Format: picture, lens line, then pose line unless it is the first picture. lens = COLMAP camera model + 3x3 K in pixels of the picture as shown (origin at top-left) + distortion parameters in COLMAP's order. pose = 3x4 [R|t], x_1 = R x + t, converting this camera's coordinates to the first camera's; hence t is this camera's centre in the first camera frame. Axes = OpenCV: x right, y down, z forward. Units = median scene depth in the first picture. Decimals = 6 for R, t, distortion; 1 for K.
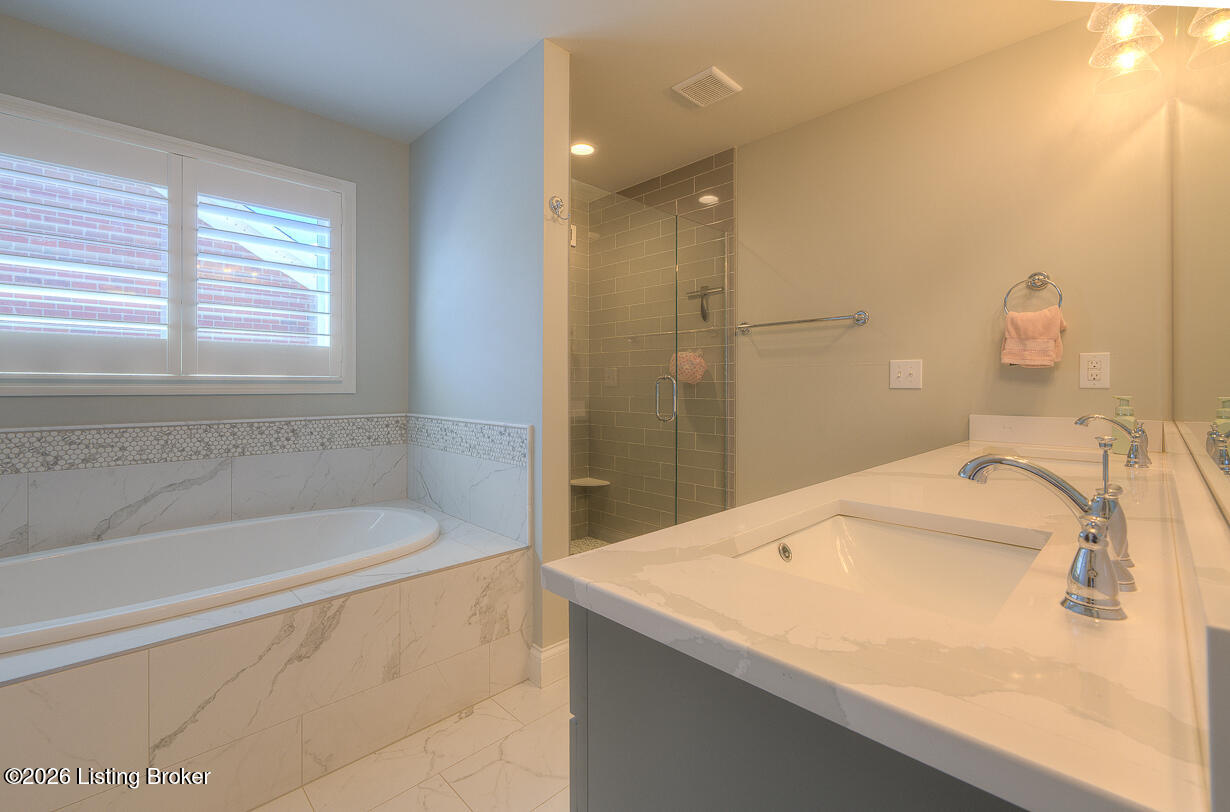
lens RADIAL K [[518.5, 0, 620.8], [0, 518.5, 384.5], [0, 0, 1]] dist [0.000380, 0.000123]
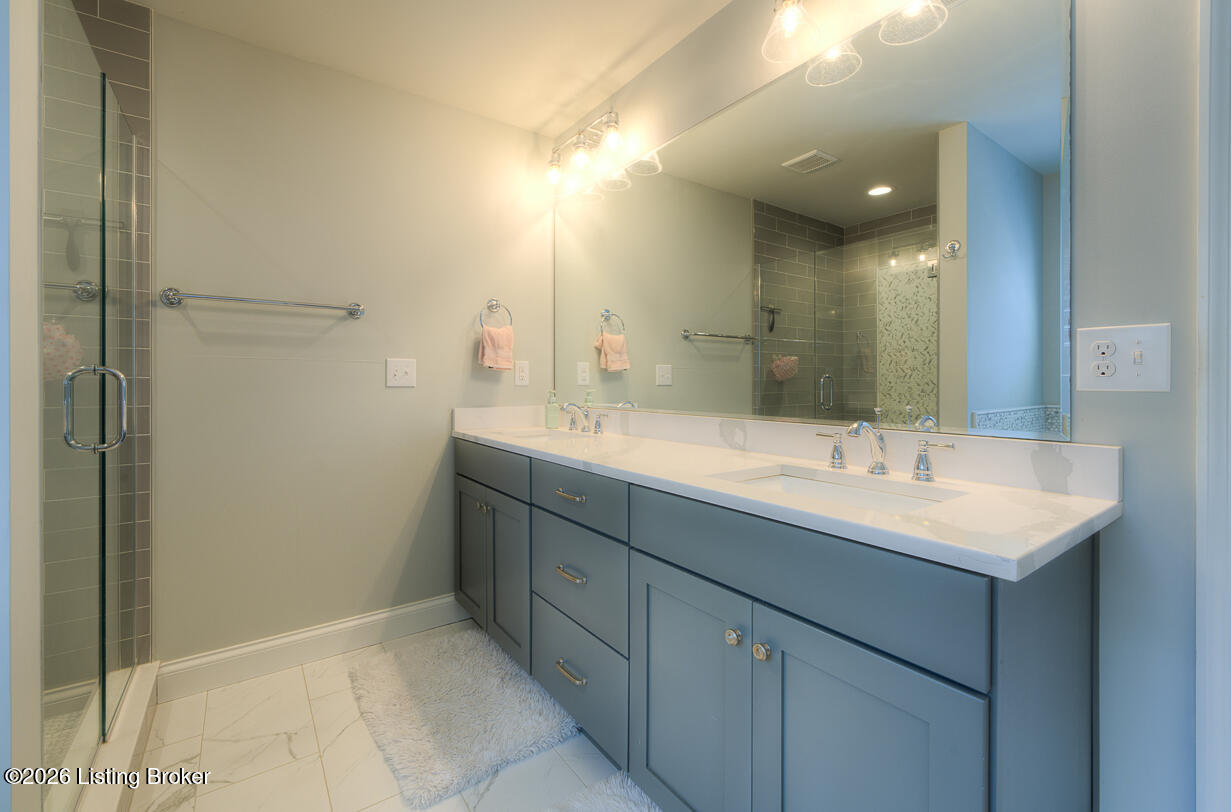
lens RADIAL K [[519.0, 0, 621.3], [0, 519.0, 384.5], [0, 0, 1]] dist [0.000380, 0.000123]
pose [[0.145536, -0.001739, 0.989351, -0.409521], [-0.000962, 0.999998, 0.001899, 0.001406], [-0.989352, -0.001228, 0.145534, 0.416213]]
